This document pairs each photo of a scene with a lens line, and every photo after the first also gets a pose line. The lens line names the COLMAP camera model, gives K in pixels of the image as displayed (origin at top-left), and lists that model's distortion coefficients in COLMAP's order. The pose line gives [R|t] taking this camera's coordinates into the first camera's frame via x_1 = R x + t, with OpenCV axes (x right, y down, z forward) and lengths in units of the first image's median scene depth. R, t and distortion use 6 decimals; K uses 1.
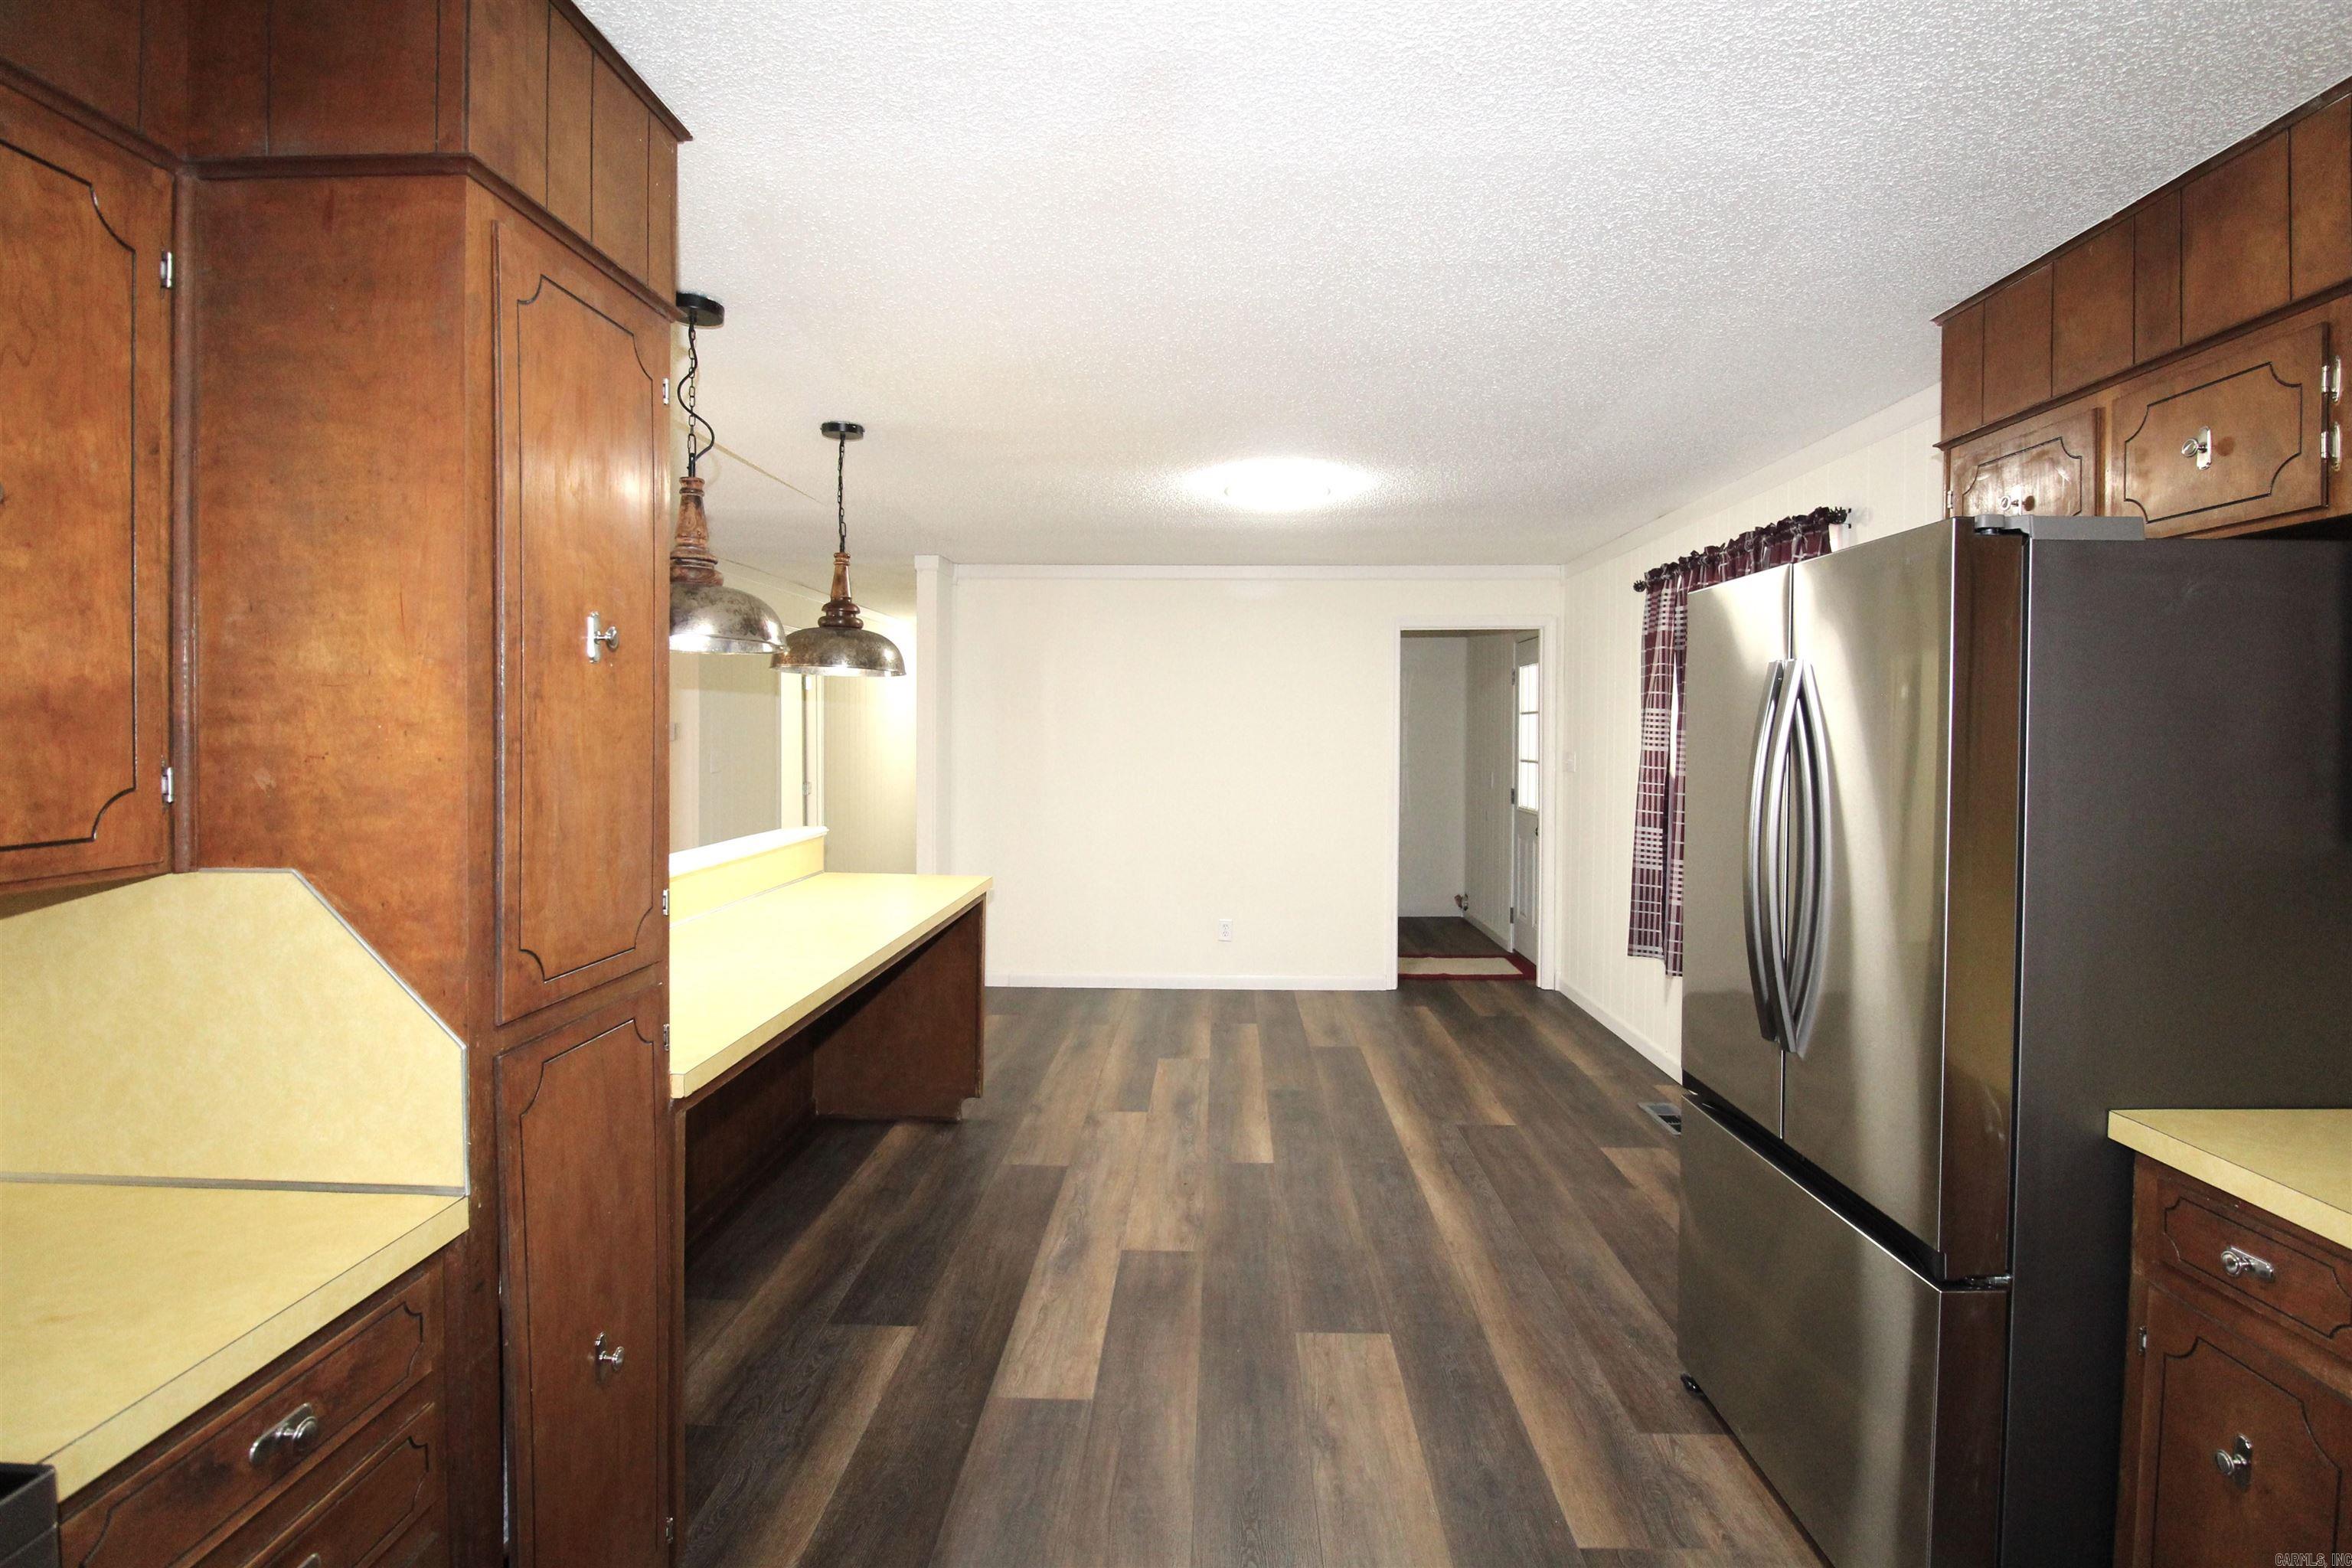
lens RADIAL K [[1105.3, 0, 1186.1], [0, 1105.3, 752.8], [0, 0, 1]] dist [0.000798, -0.014568]
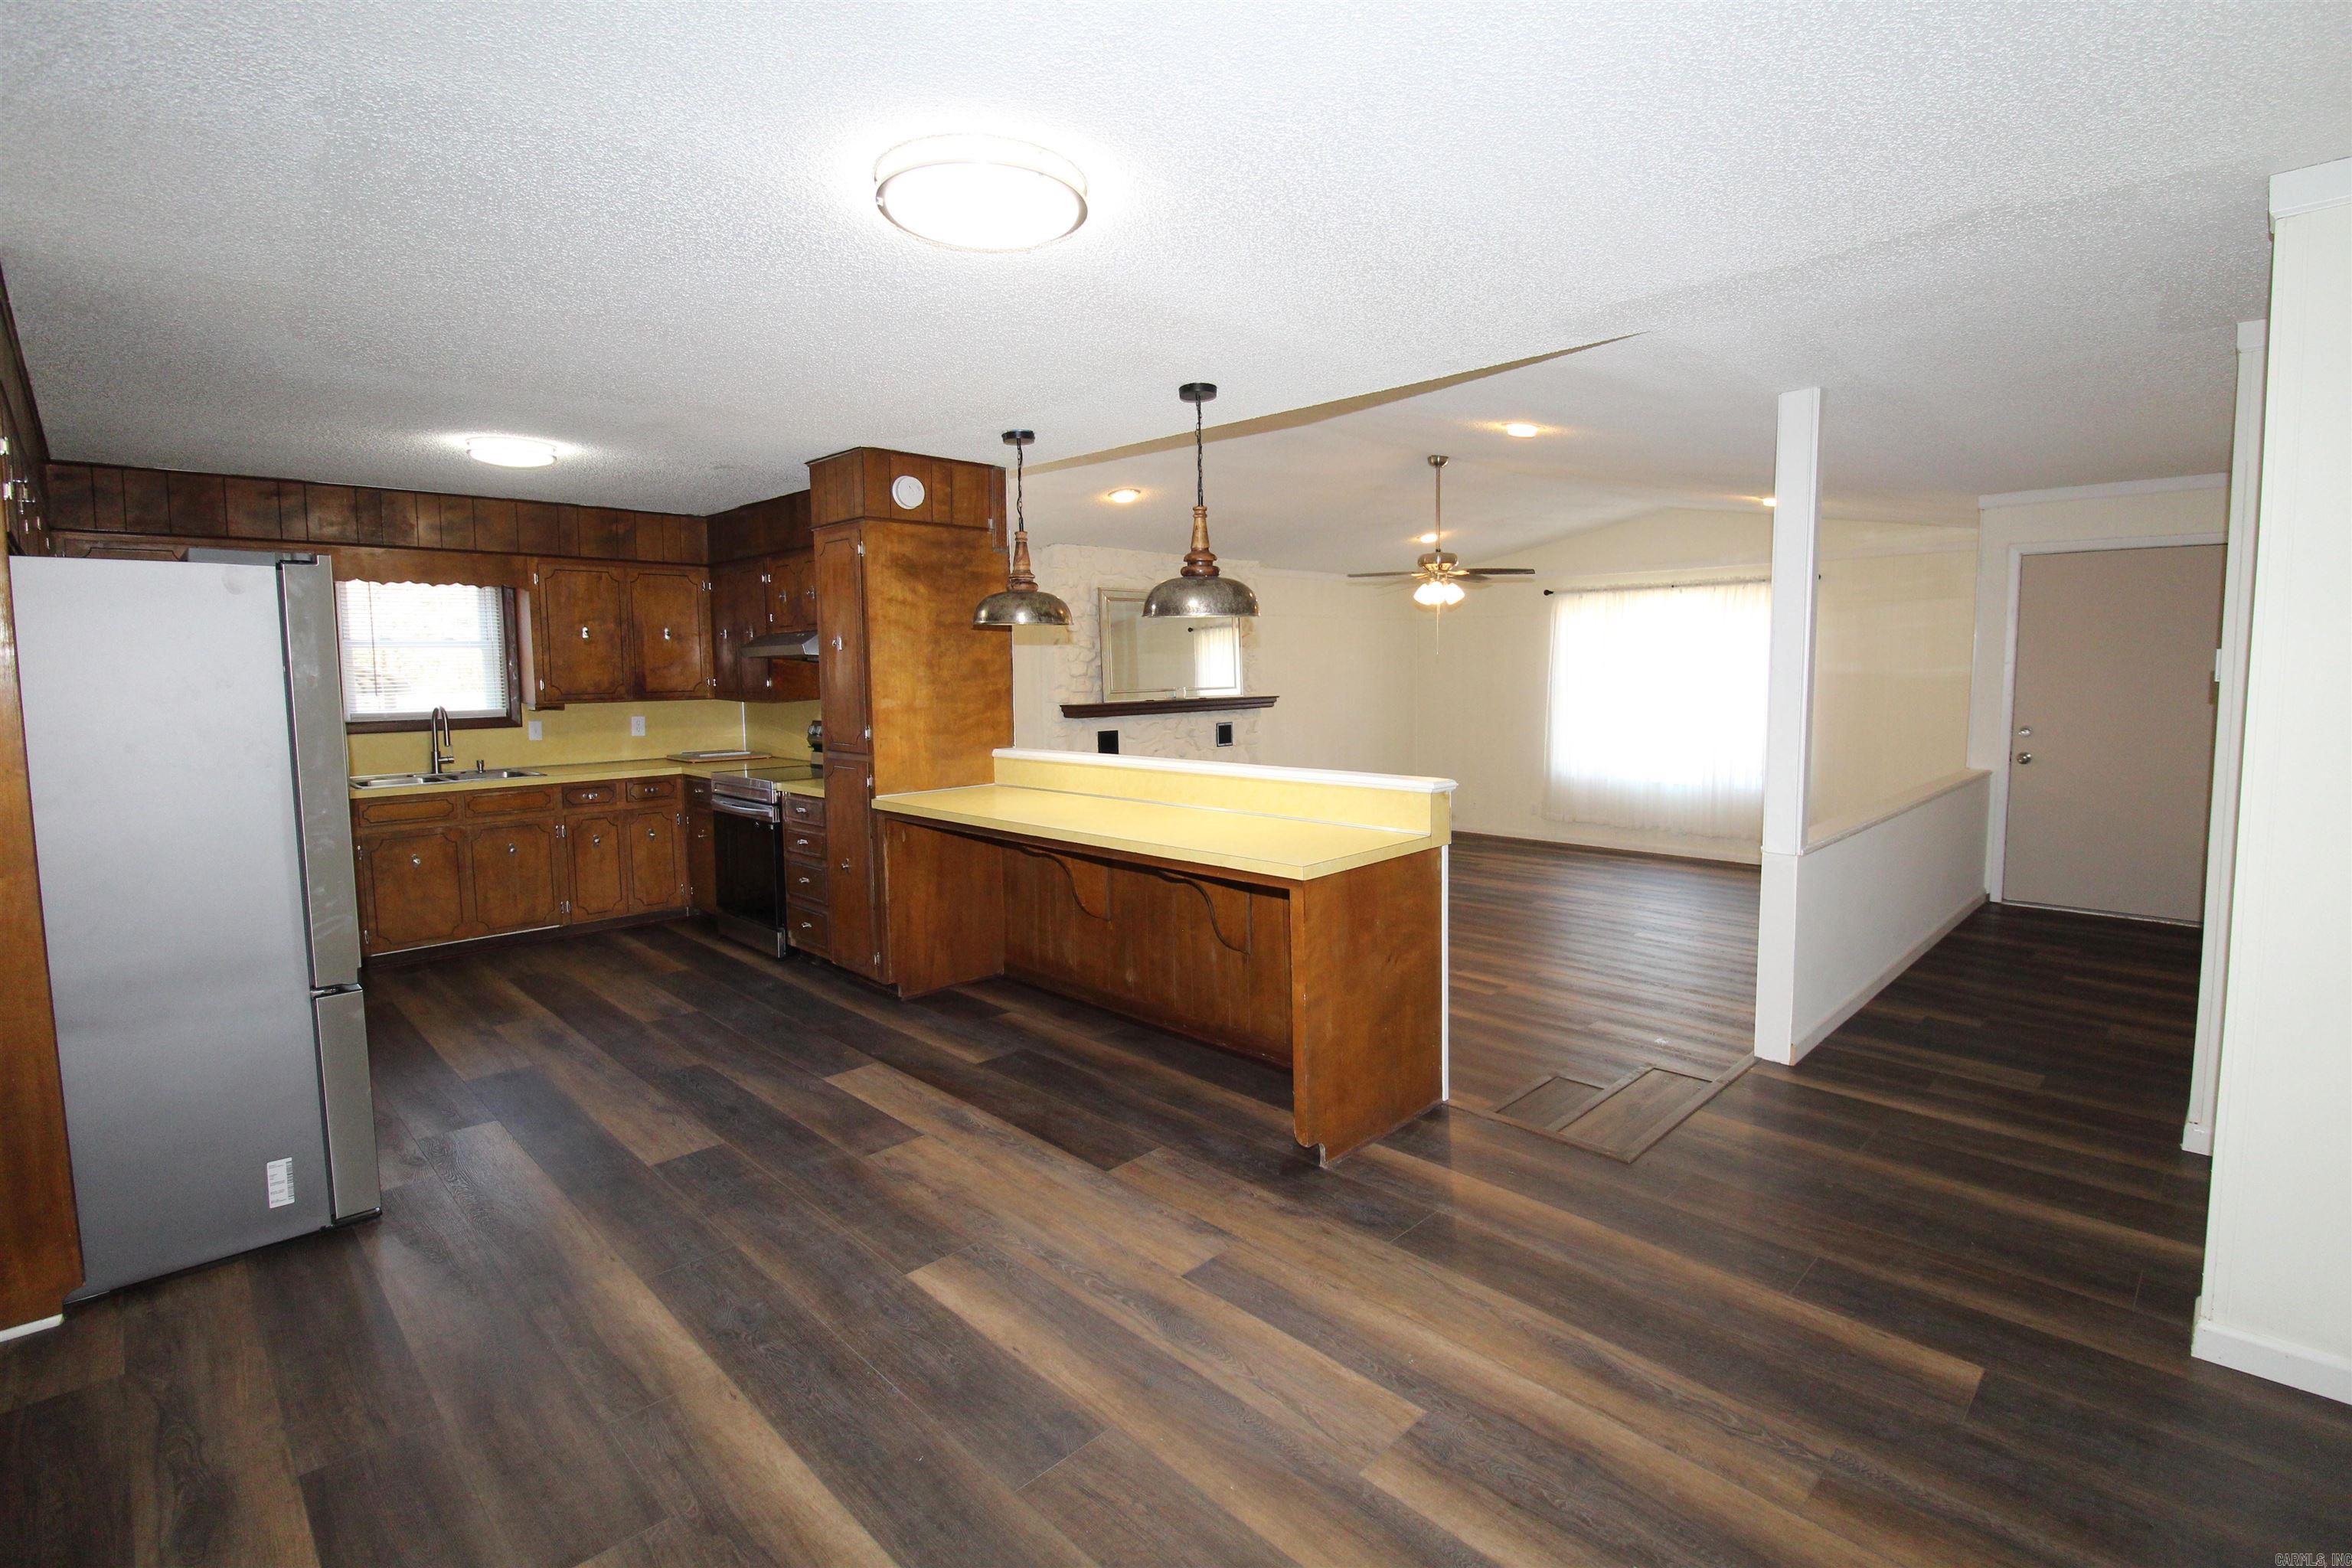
lens RADIAL K [[1079.8, 0, 1203.5], [0, 1079.8, 744.2], [0, 0, 1]] dist [0.000484, -0.013483]
pose [[-0.673723, 0.055754, -0.736878, 0.470316], [-0.007441, 0.996587, 0.082208, -0.034270], [0.738946, 0.060868, -0.671009, 1.678224]]
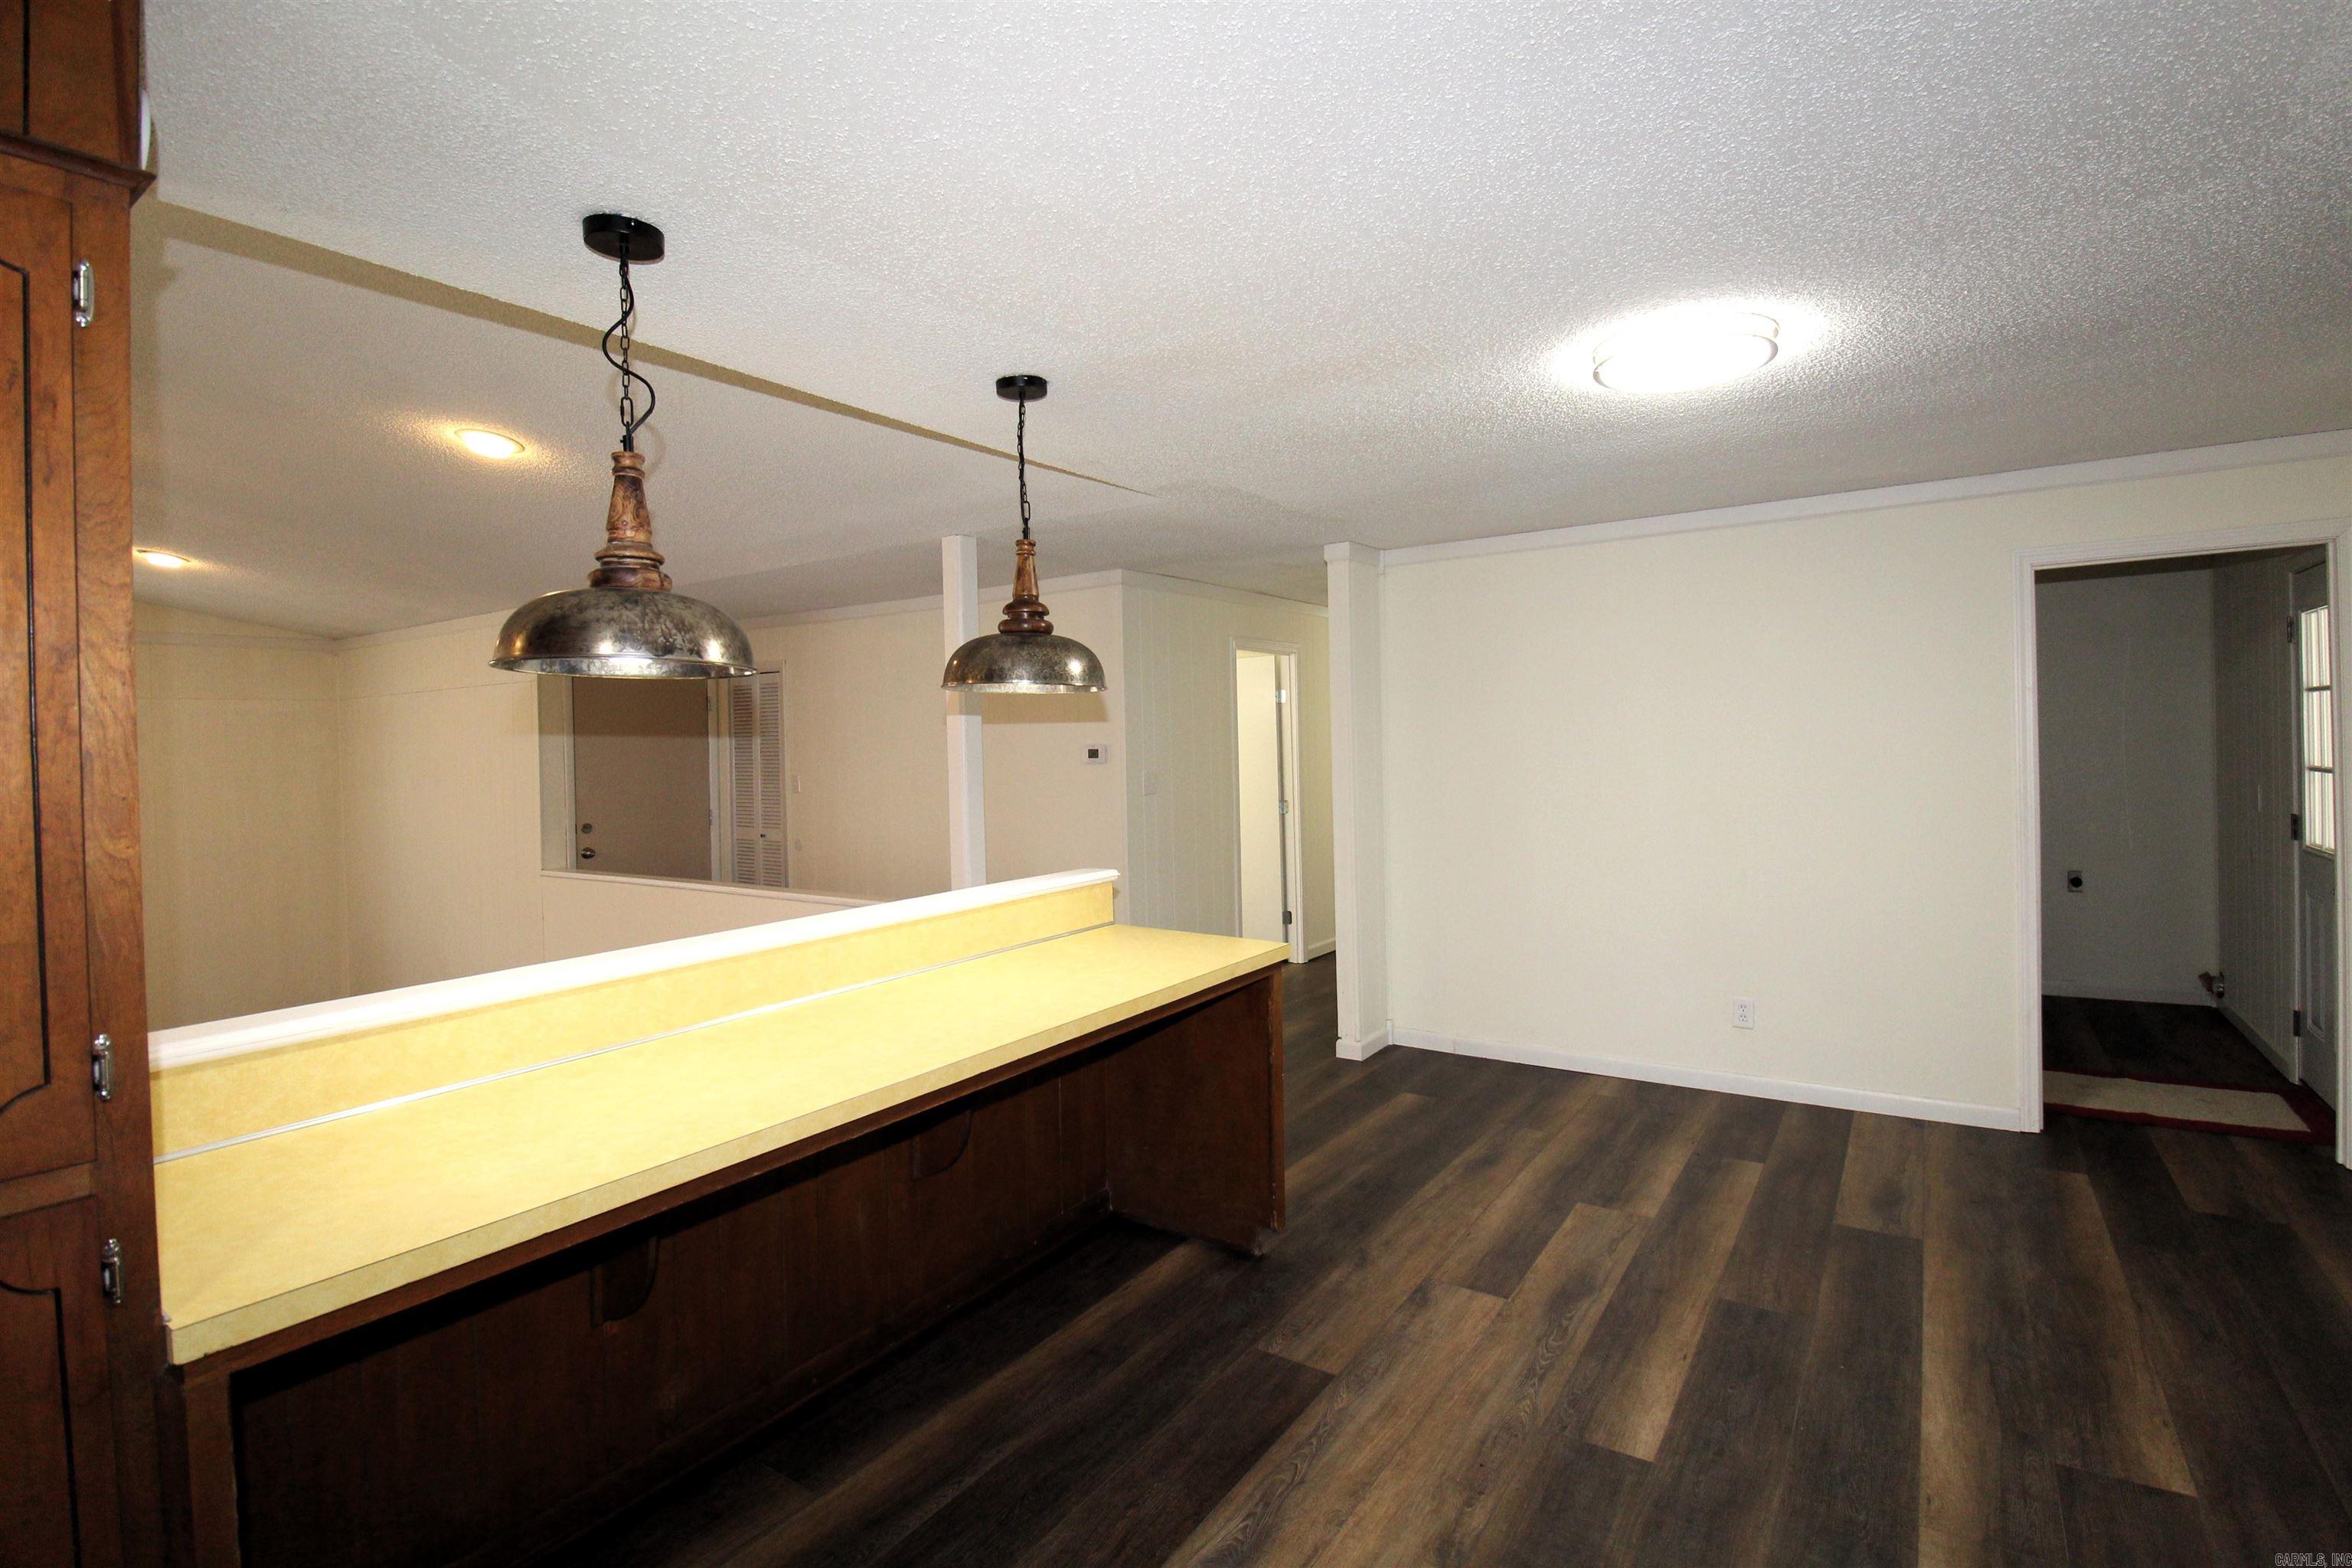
lens RADIAL K [[1079.8, 0, 1203.5], [0, 1079.8, 744.2], [0, 0, 1]] dist [0.000484, -0.013483]
pose [[0.849407, -0.025221, -0.527135, 0.199999], [0.019273, 0.999674, -0.016775, -0.016138], [0.527386, 0.004090, 0.849616, 0.390718]]
